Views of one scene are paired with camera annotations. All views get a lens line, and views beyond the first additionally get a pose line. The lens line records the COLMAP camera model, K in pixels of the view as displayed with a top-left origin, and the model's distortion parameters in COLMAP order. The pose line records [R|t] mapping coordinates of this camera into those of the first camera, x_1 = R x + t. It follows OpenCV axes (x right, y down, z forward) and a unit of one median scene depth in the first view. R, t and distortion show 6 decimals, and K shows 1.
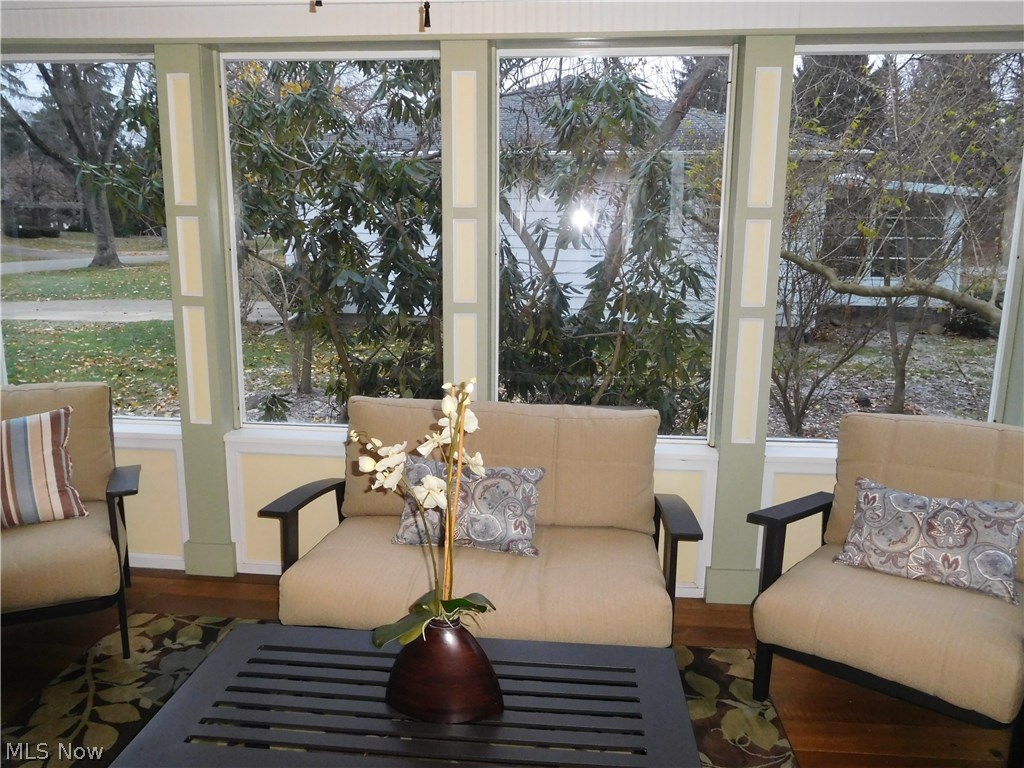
lens RADIAL K [[759.6, 0, 511.7], [0, 759.6, 382.4], [0, 0, 1]] dist [-0.018926, 0.000350]
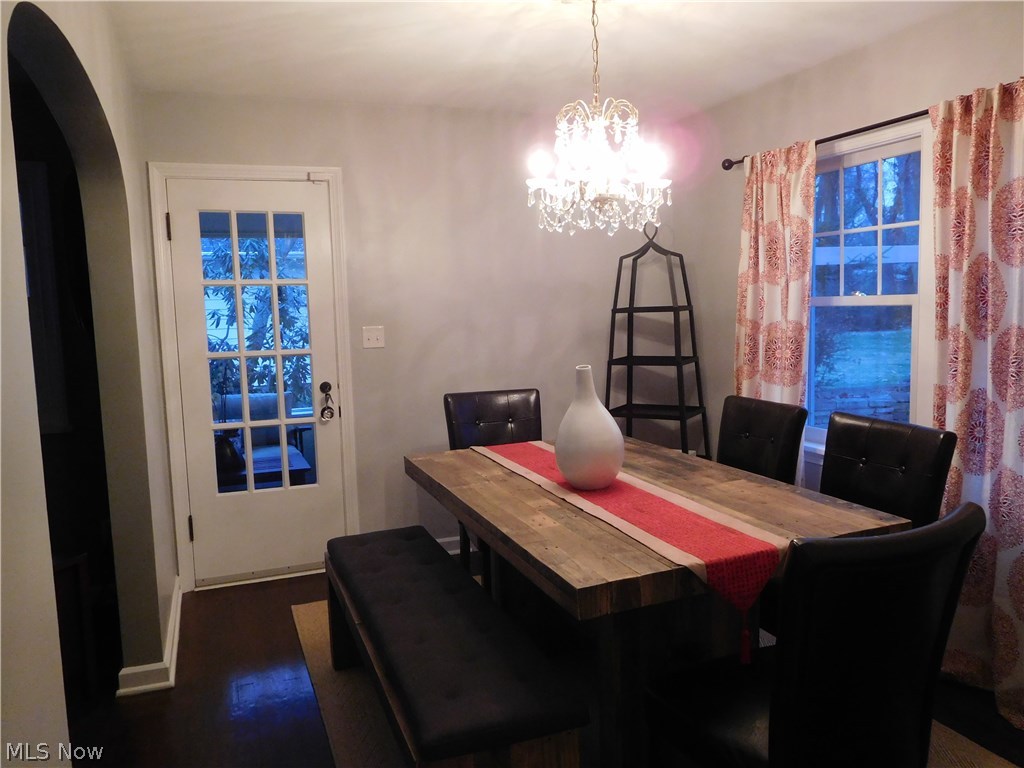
lens RADIAL K [[759.6, 0, 510.8], [0, 759.6, 380.3], [0, 0, 1]] dist [-0.018926, 0.000350]
pose [[0.893891, -0.083320, 0.440473, -0.131278], [0.128147, 0.989067, -0.072969, 0.153178], [-0.429577, 0.121672, 0.894796, -0.802314]]
